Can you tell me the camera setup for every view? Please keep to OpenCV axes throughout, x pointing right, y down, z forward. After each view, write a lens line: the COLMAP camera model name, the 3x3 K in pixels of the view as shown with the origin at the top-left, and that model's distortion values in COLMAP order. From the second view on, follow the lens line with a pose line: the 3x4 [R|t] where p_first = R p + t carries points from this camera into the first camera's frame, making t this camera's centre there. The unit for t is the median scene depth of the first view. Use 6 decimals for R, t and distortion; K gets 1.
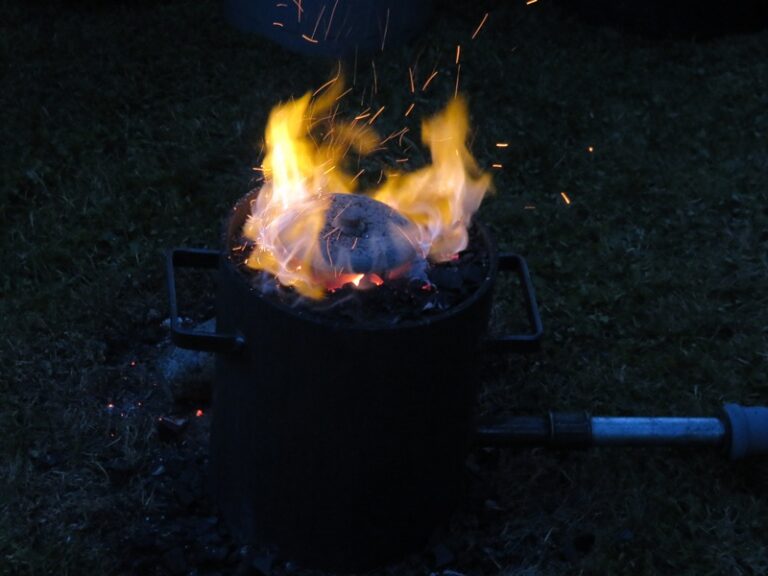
lens RADIAL K [[1927.2, 0, 383.3], [0, 1927.2, 288.5], [0, 0, 1]] dist [-0.266551, 0.000000]
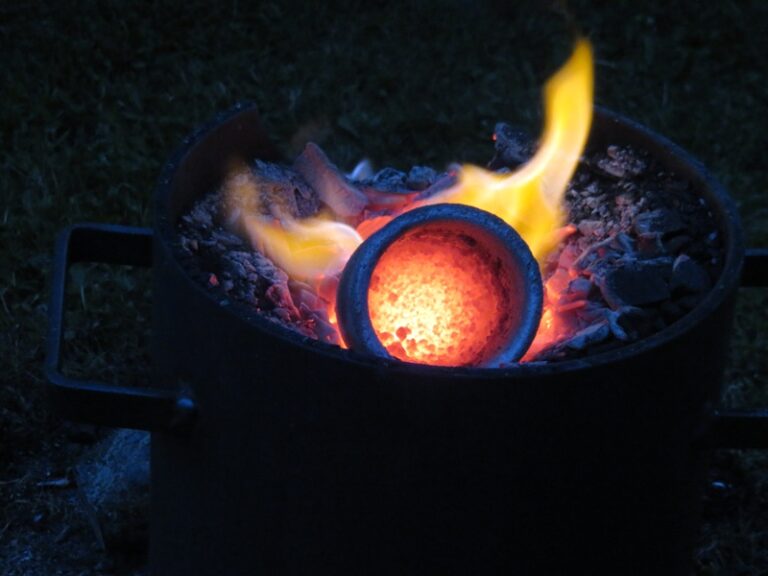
lens RADIAL K [[2365.9, 0, 385.8], [0, 2365.9, 287.0], [0, 0, 1]] dist [-0.091731, 0.000000]
pose [[0.996588, 0.012149, -0.081632, 0.013799], [-0.017998, 0.997293, -0.071297, 0.026068], [0.080545, 0.072523, 0.994109, 0.291849]]
